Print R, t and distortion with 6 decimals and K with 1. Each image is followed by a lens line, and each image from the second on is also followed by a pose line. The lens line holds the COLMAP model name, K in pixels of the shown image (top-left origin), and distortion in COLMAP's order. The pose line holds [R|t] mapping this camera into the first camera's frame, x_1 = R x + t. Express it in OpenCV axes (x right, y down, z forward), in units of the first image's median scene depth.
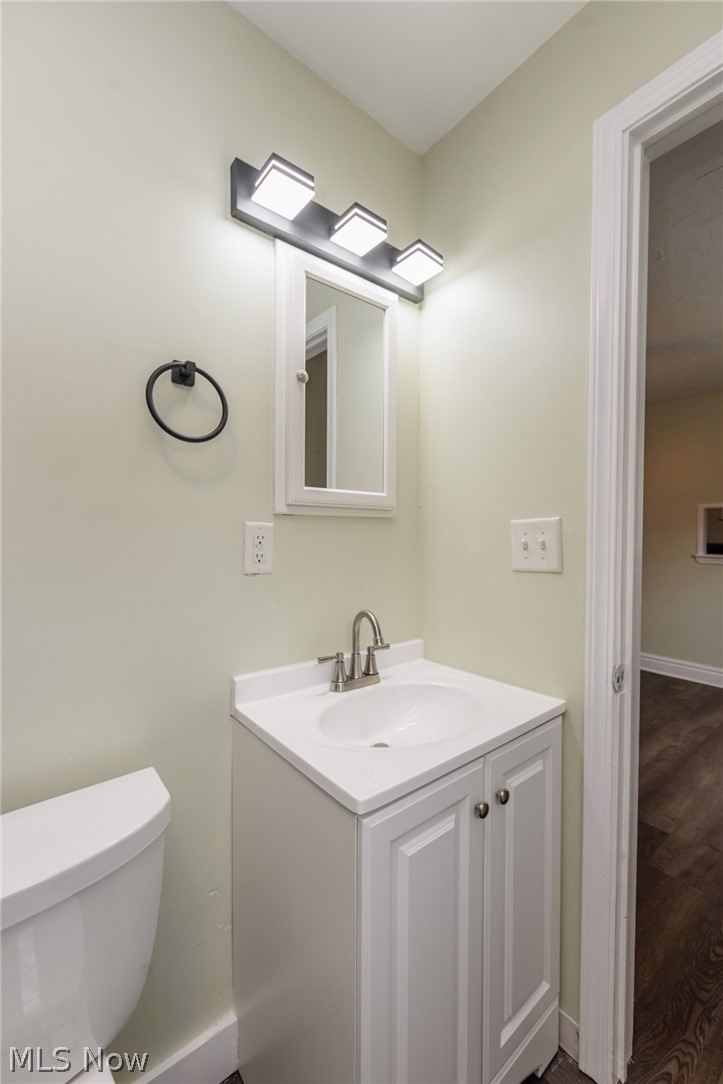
lens RADIAL K [[424.4, 0, 358.9], [0, 424.4, 548.0], [0, 0, 1]] dist [-0.000249, -0.000935]
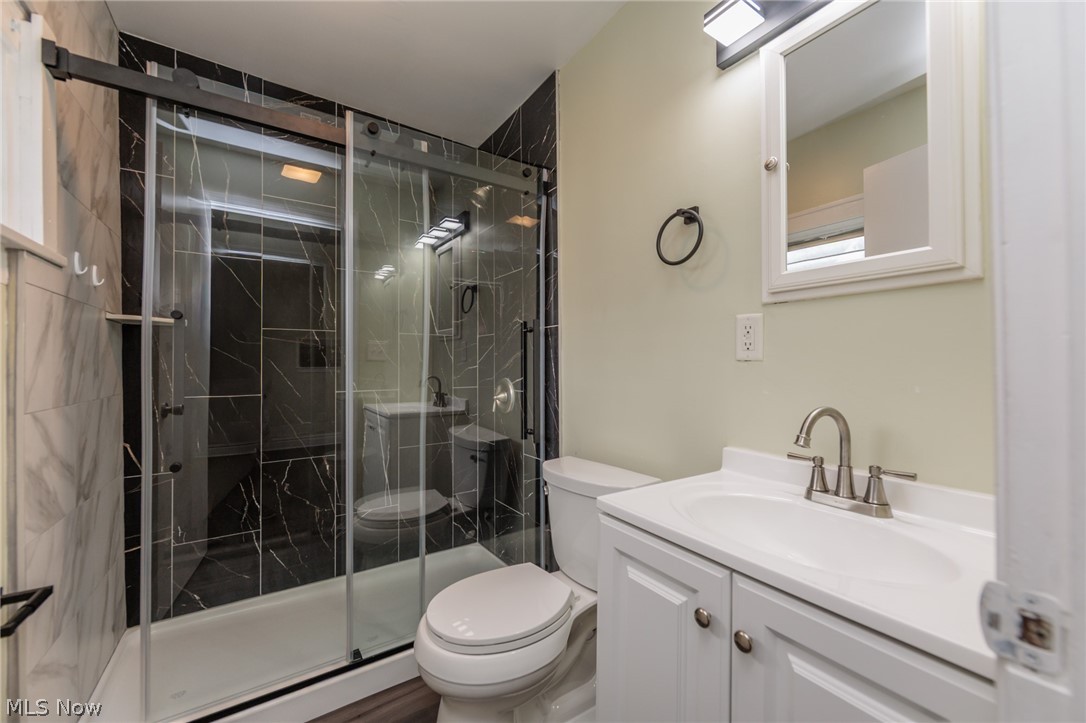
lens RADIAL K [[425.2, 0, 547.3], [0, 425.2, 358.1], [0, 0, 1]] dist [-0.000249, -0.000935]
pose [[-0.059540, -0.013243, -0.998138, 0.893400], [-0.025392, 0.999609, -0.011748, 0.080328], [0.997903, 0.024645, -0.059853, 0.543960]]
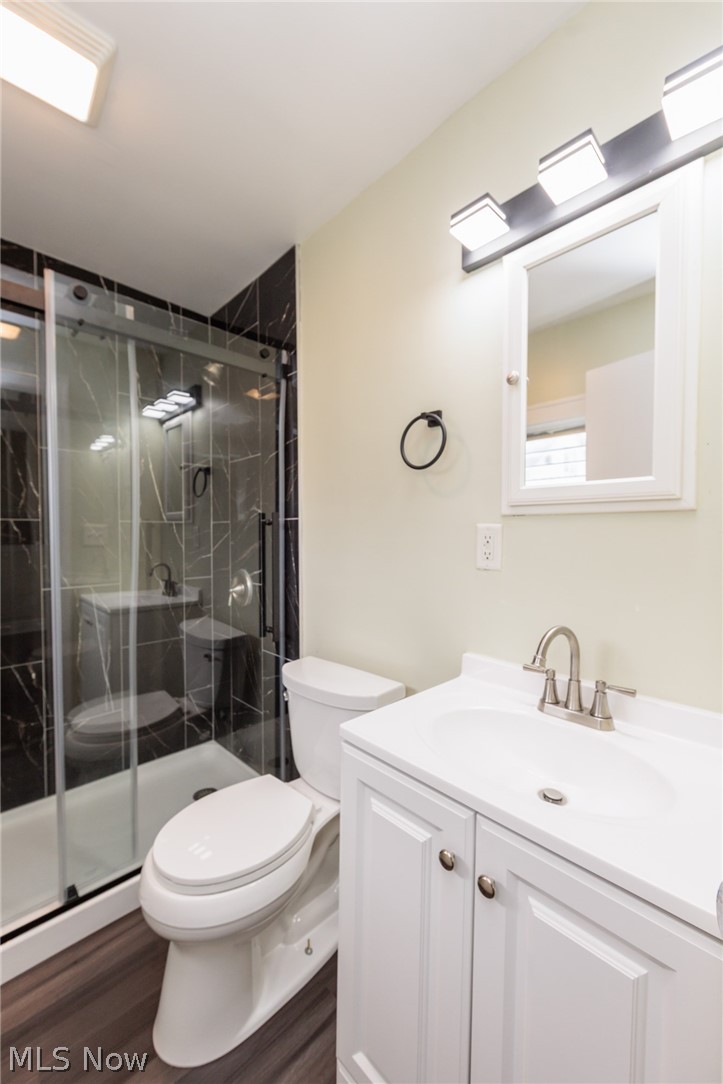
lens RADIAL K [[424.4, 0, 362.0], [0, 424.4, 543.1], [0, 0, 1]] dist [-0.000249, -0.000935]
pose [[0.113741, 0.024155, -0.993217, 0.834478], [-0.027556, 0.999397, 0.021149, -0.023926], [0.993128, 0.024963, 0.114338, 0.539469]]
